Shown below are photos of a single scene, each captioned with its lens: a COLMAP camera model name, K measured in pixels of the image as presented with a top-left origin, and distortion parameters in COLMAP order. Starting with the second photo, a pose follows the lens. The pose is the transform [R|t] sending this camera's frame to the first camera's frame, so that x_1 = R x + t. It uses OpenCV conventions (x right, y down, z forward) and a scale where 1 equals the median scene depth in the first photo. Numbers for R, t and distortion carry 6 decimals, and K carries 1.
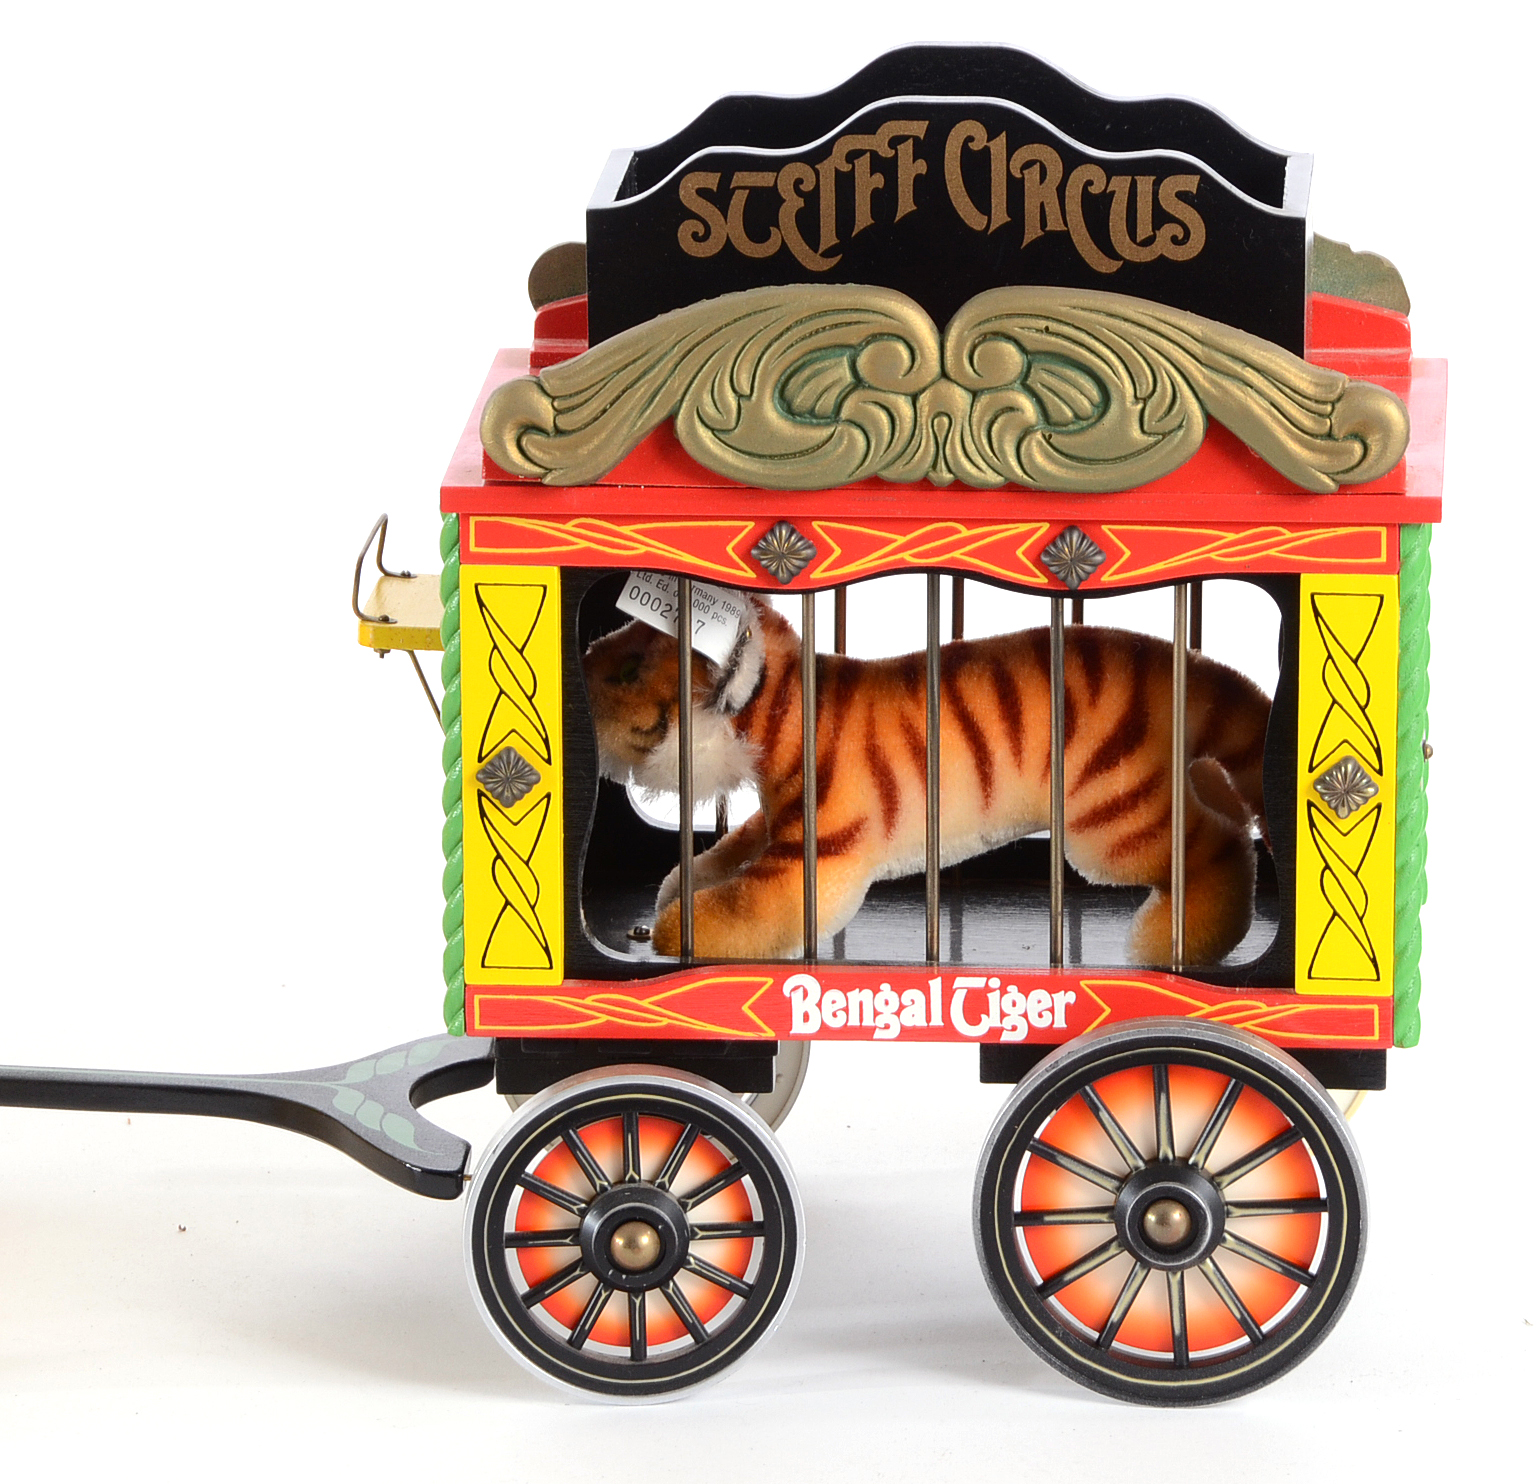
lens RADIAL K [[8327.4, 0, 768.3], [0, 8327.4, 741.8], [0, 0, 1]] dist [-0.129360, 0.000000]
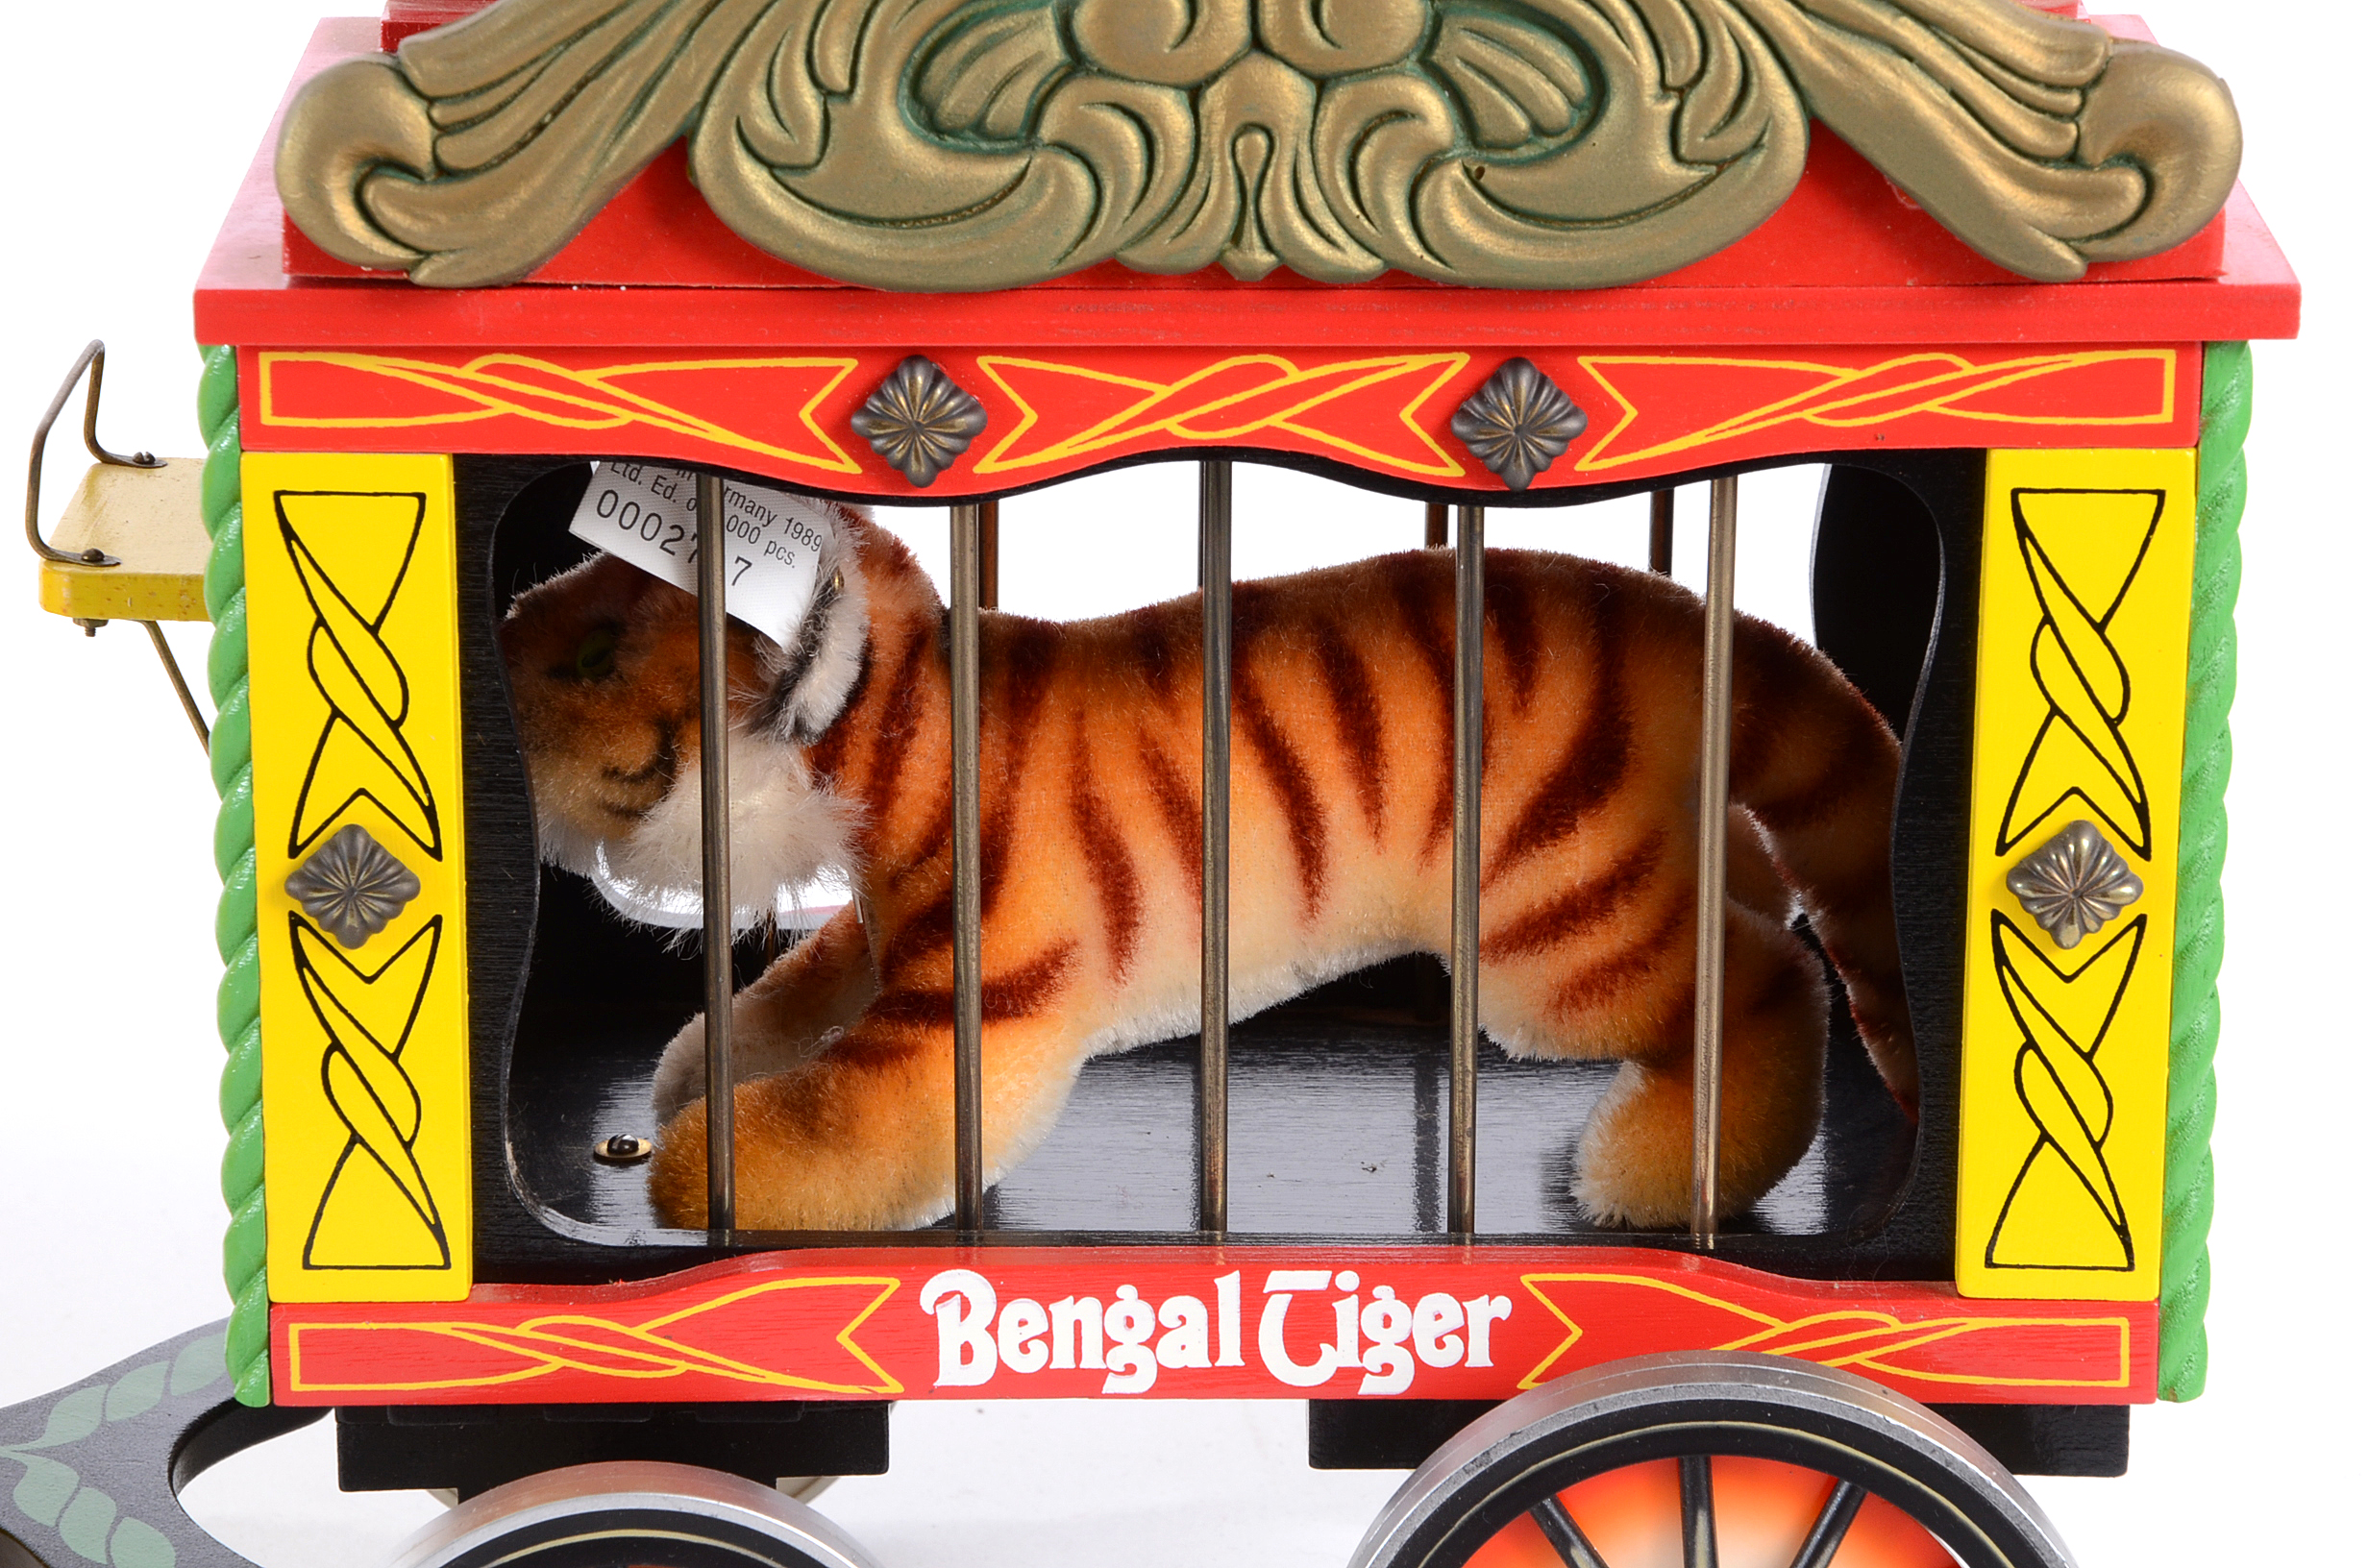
lens RADIAL K [[8007.4, 0, 1129.8], [0, 8007.4, 780.2], [0, 0, 1]] dist [0.601517, 0.000000]
pose [[0.998078, -0.015655, 0.059953, -0.014015], [0.013584, 0.999302, 0.034798, -0.017717], [-0.060456, -0.033917, 0.997594, 0.527284]]
